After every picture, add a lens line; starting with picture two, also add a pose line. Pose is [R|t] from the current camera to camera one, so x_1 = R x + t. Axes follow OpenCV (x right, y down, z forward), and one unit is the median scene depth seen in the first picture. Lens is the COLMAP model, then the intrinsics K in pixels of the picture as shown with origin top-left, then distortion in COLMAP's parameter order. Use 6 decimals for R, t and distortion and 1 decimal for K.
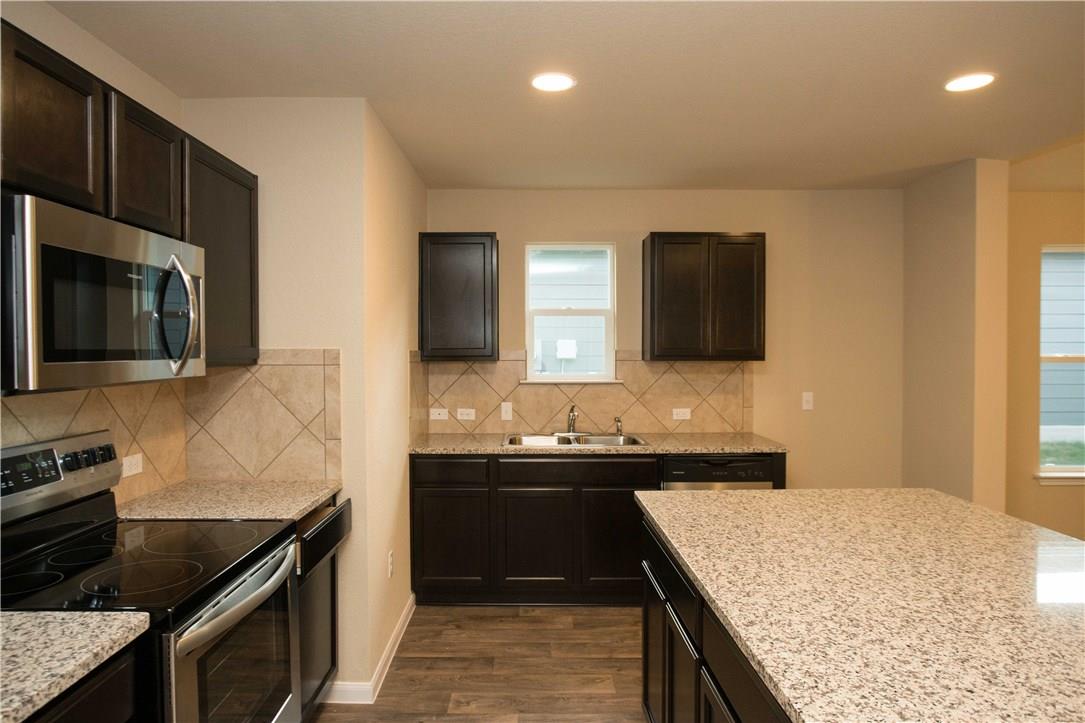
lens RADIAL K [[685.8, 0, 539.6], [0, 685.8, 354.3], [0, 0, 1]] dist [-0.024585, 0.012064]
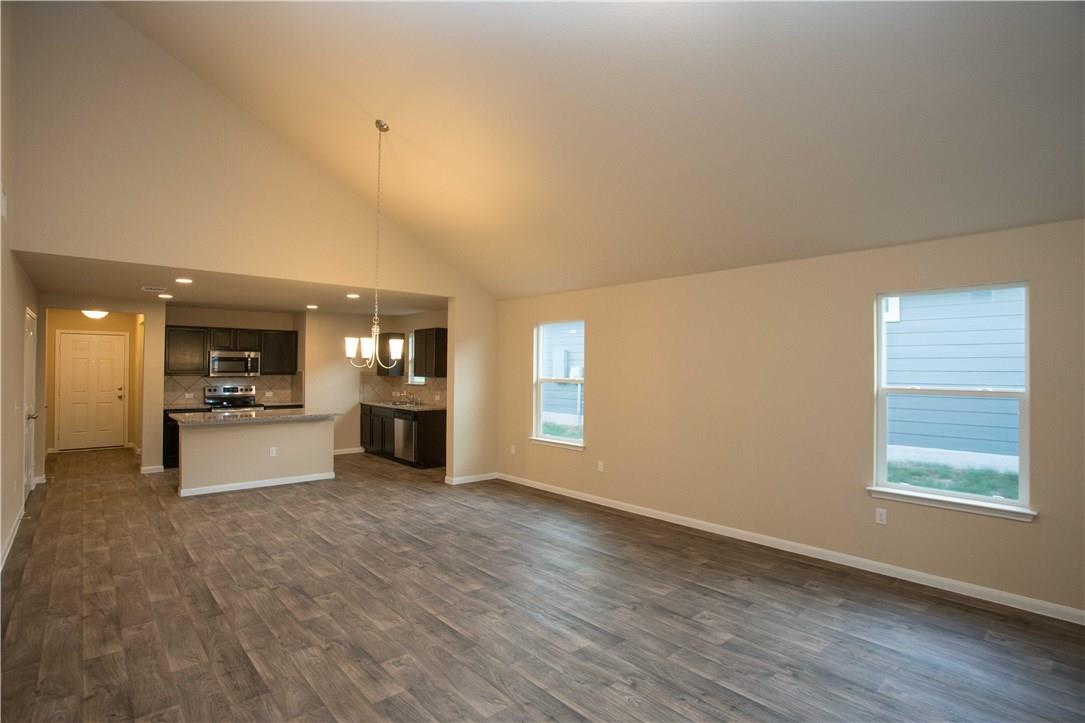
lens RADIAL K [[532.7, 0, 541.7], [0, 532.7, 367.9], [0, 0, 1]] dist [-0.017852, 0.000742]
pose [[0.637709, 0.002872, -0.770272, 2.031732], [-0.013918, 0.999873, -0.007795, -0.015692], [0.770152, 0.015692, 0.637667, 0.022420]]
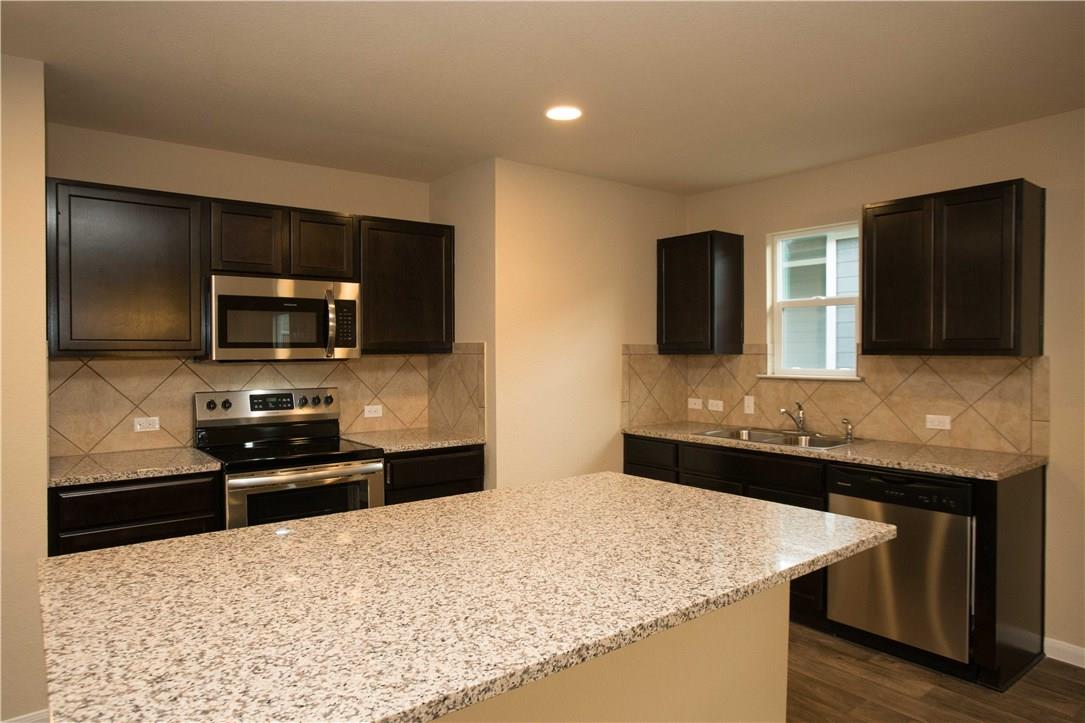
lens RADIAL K [[686.5, 0, 548.3], [0, 686.5, 358.9], [0, 0, 1]] dist [-0.032627, 0.011756]
pose [[0.612129, 0.009908, -0.790696, 0.563389], [-0.003500, 0.999946, 0.009820, 0.007022], [0.790750, -0.003243, 0.612130, 0.156555]]
